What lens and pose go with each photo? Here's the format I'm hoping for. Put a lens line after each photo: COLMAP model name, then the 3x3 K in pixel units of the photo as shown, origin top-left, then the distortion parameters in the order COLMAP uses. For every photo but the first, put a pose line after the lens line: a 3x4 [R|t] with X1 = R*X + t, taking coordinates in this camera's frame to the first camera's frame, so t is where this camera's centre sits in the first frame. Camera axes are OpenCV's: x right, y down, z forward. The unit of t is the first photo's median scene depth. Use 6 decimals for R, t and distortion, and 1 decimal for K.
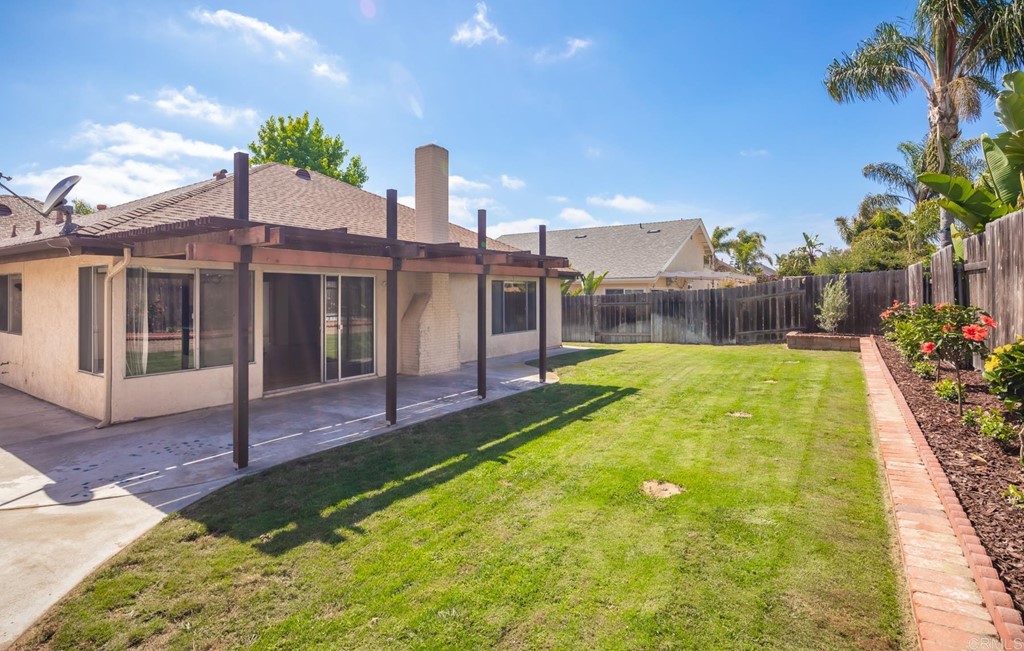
lens RADIAL K [[504.9, 0, 512.0], [0, 504.9, 325.5], [0, 0, 1]] dist [0.000637, -0.003771]
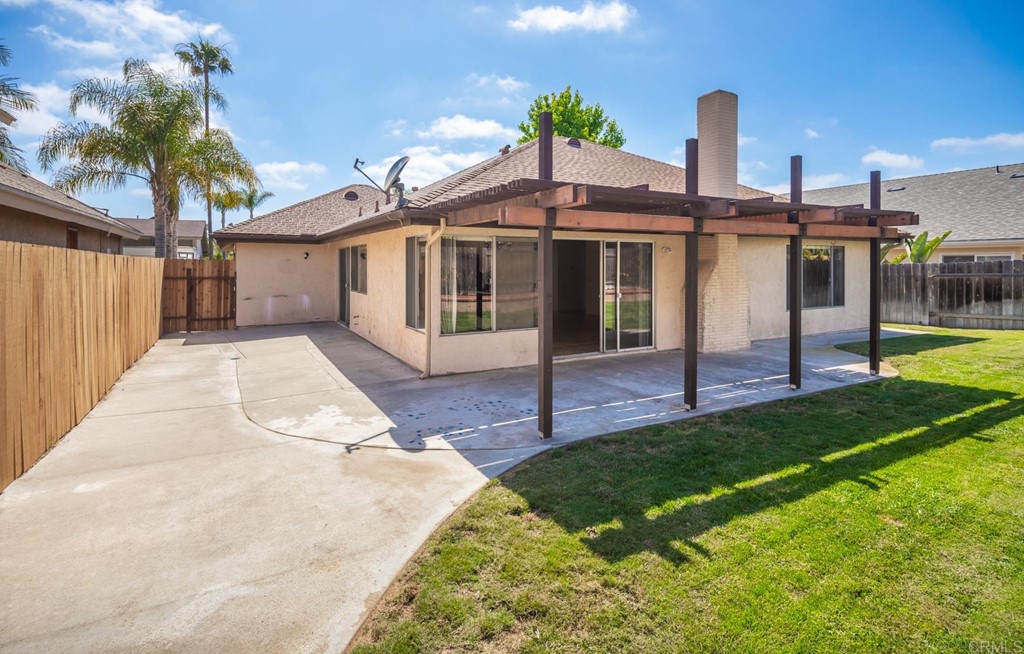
lens RADIAL K [[504.9, 0, 512.0], [0, 504.9, 327.0], [0, 0, 1]] dist [0.000637, -0.003771]
pose [[0.886816, 0.057673, -0.458509, -0.118639], [-0.028706, 0.997141, 0.069903, 0.002224], [0.461229, -0.048829, 0.885936, 0.087716]]
